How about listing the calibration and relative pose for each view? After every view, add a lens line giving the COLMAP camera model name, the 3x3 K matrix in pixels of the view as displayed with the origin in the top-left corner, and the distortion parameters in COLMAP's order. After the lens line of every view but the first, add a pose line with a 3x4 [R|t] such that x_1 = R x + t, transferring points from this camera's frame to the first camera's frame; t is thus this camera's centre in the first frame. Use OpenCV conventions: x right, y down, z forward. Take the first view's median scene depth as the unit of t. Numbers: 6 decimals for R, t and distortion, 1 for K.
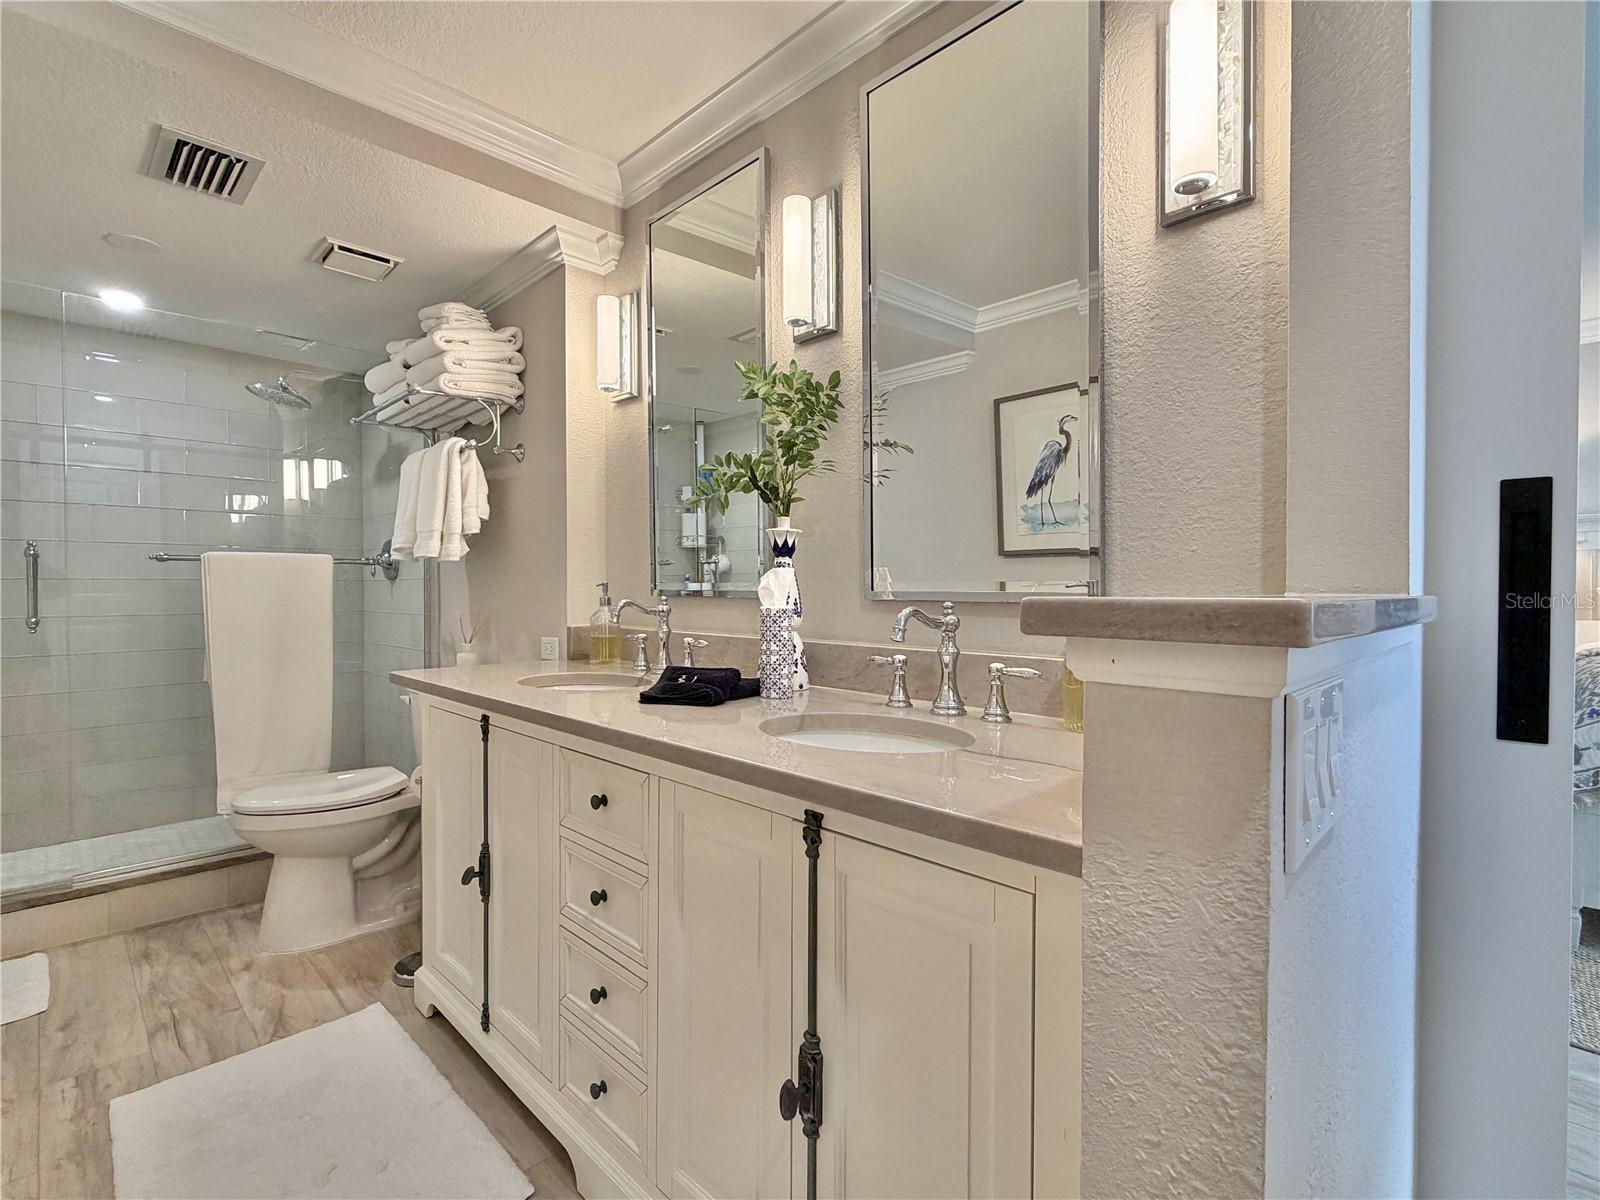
lens RADIAL K [[756.5, 0, 800.0], [0, 756.5, 596.5], [0, 0, 1]] dist [-0.000463, -0.000008]
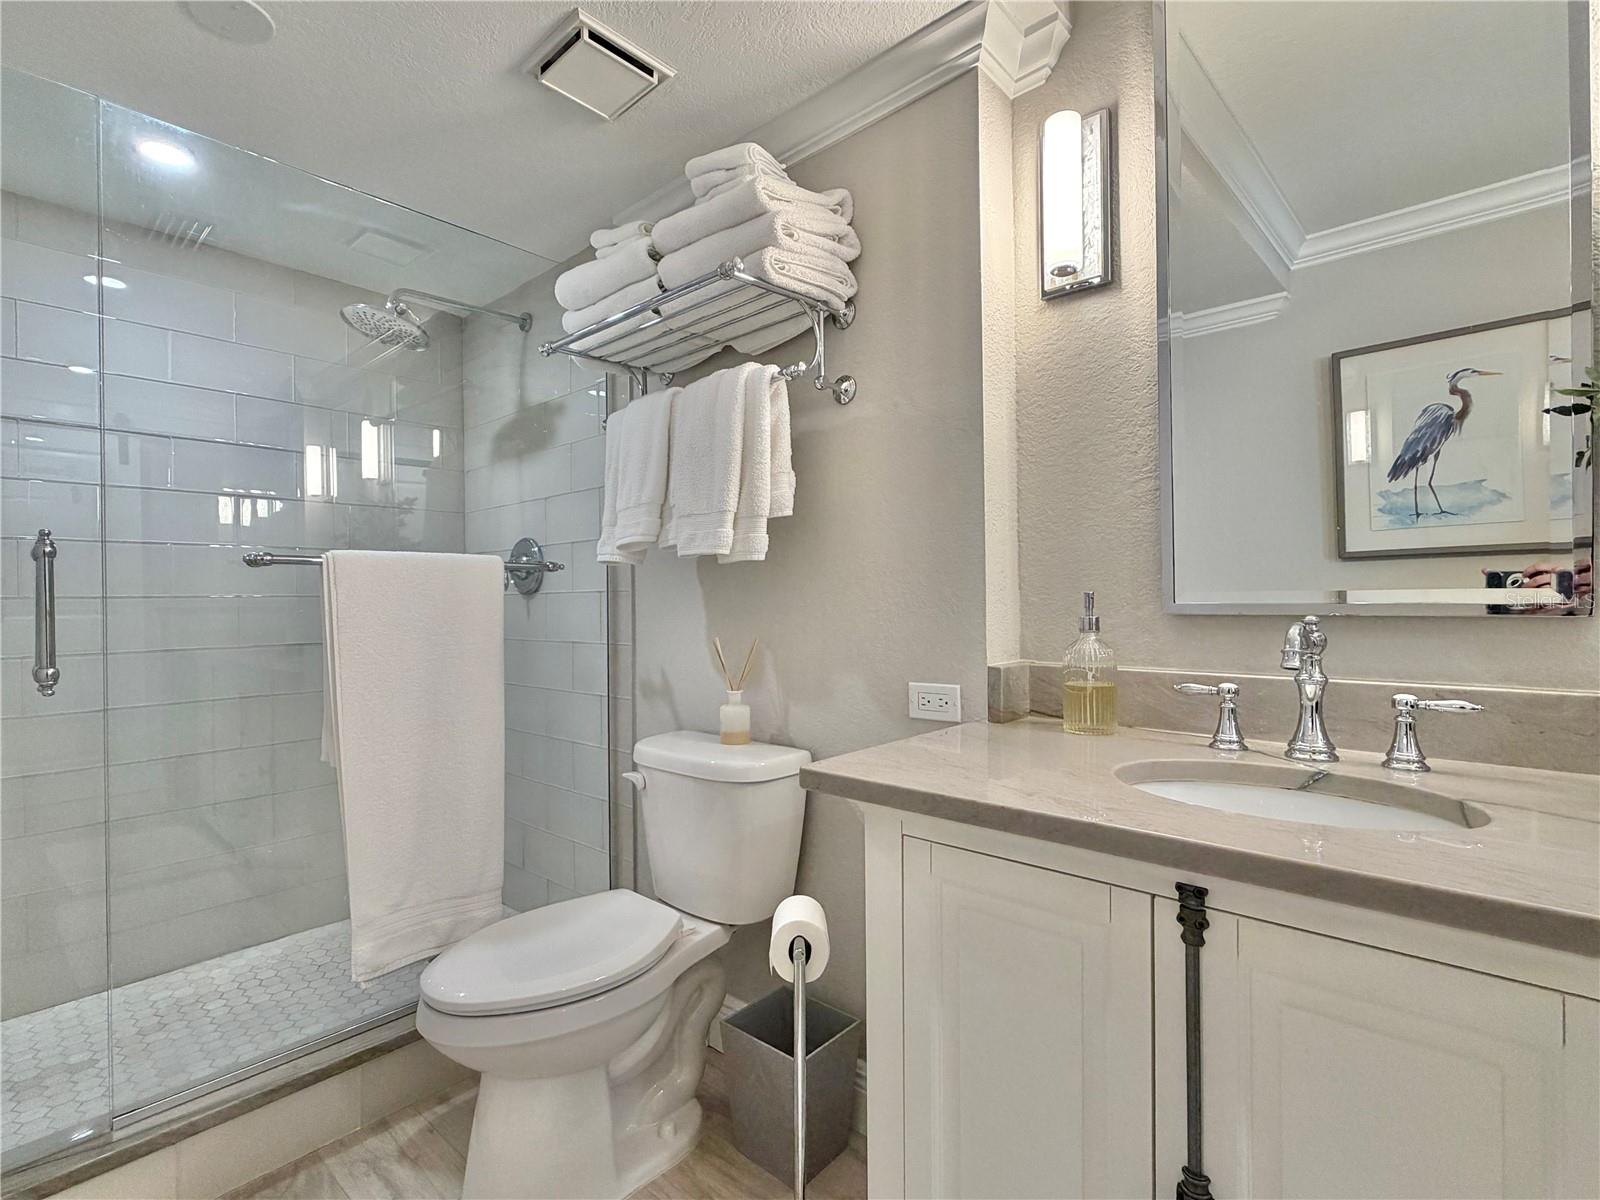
lens RADIAL K [[756.5, 0, 800.7], [0, 756.5, 599.5], [0, 0, 1]] dist [-0.000463, -0.000008]
pose [[0.998459, -0.005940, 0.055175, -0.442019], [0.006861, 0.999840, -0.016505, -0.004149], [-0.055069, 0.016858, 0.998340, 0.372103]]
